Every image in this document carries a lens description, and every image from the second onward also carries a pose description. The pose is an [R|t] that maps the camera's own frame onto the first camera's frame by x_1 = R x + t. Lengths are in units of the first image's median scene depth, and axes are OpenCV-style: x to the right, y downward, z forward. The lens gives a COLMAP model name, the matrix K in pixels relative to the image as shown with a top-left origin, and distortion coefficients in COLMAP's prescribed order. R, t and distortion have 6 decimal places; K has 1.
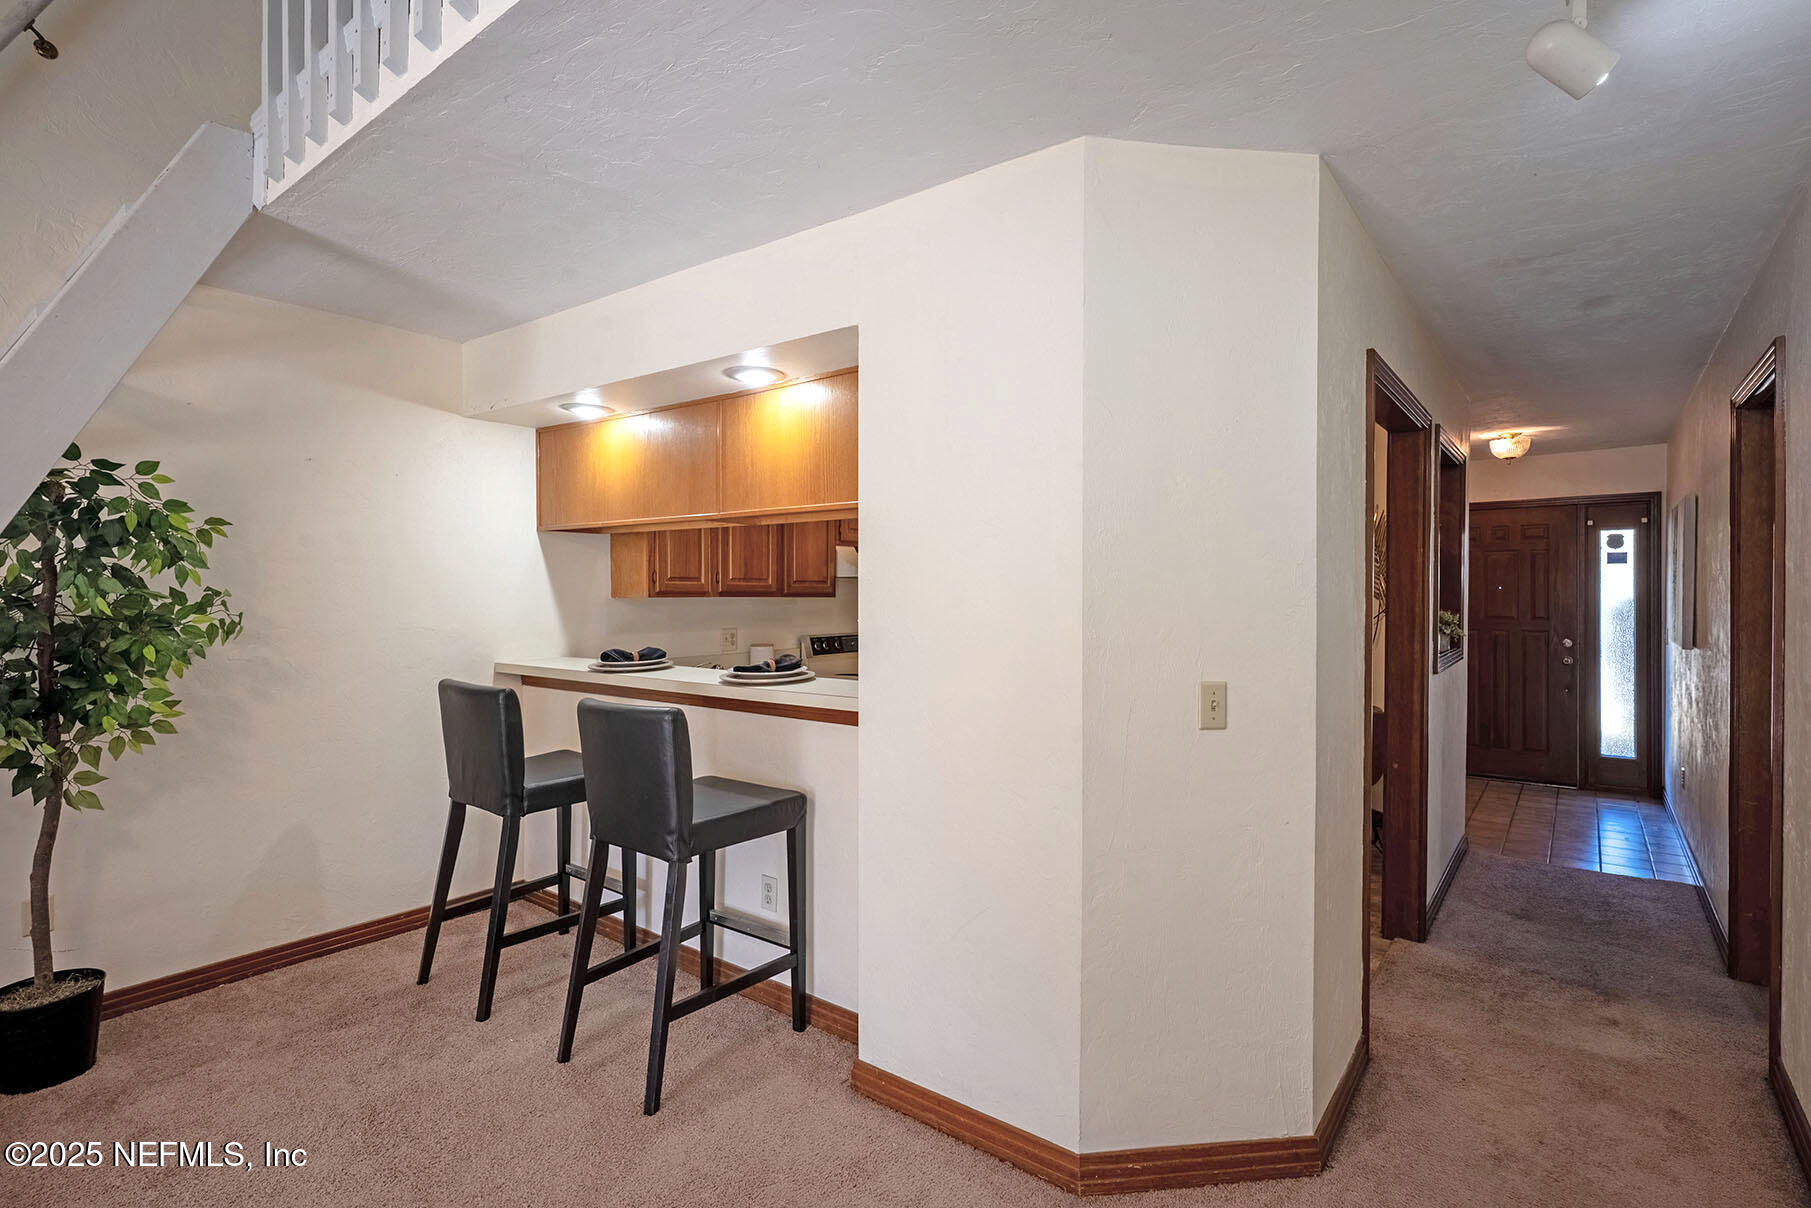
lens RADIAL K [[871.0, 0, 906.3], [0, 871.0, 596.9], [0, 0, 1]] dist [0.003131, 0.001755]
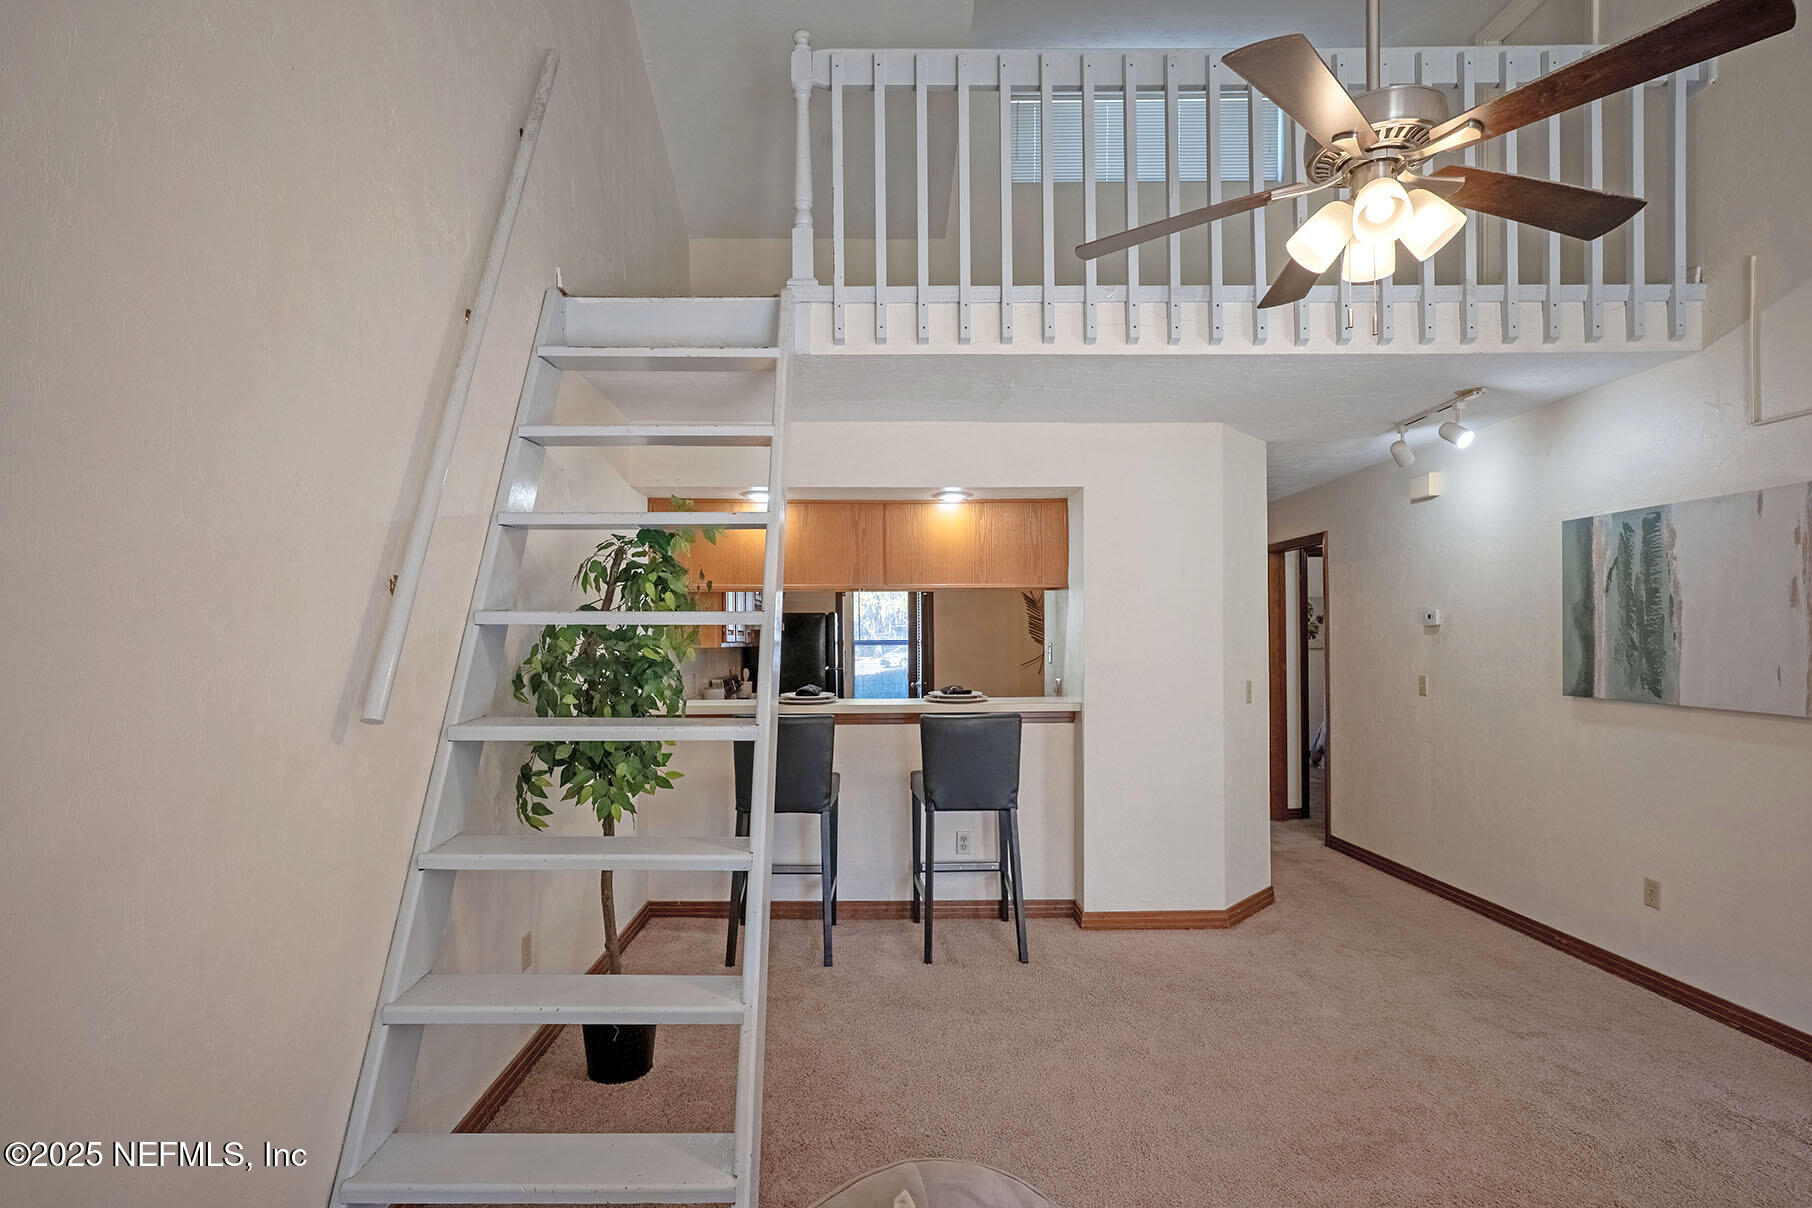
lens RADIAL K [[871.5, 0, 906.7], [0, 871.5, 610.8], [0, 0, 1]] dist [0.003131, 0.001755]
pose [[0.790400, -0.002764, 0.612585, -1.340600], [0.008244, 0.999947, -0.006125, -0.062579], [-0.612536, 0.009891, 0.790381, -0.159668]]
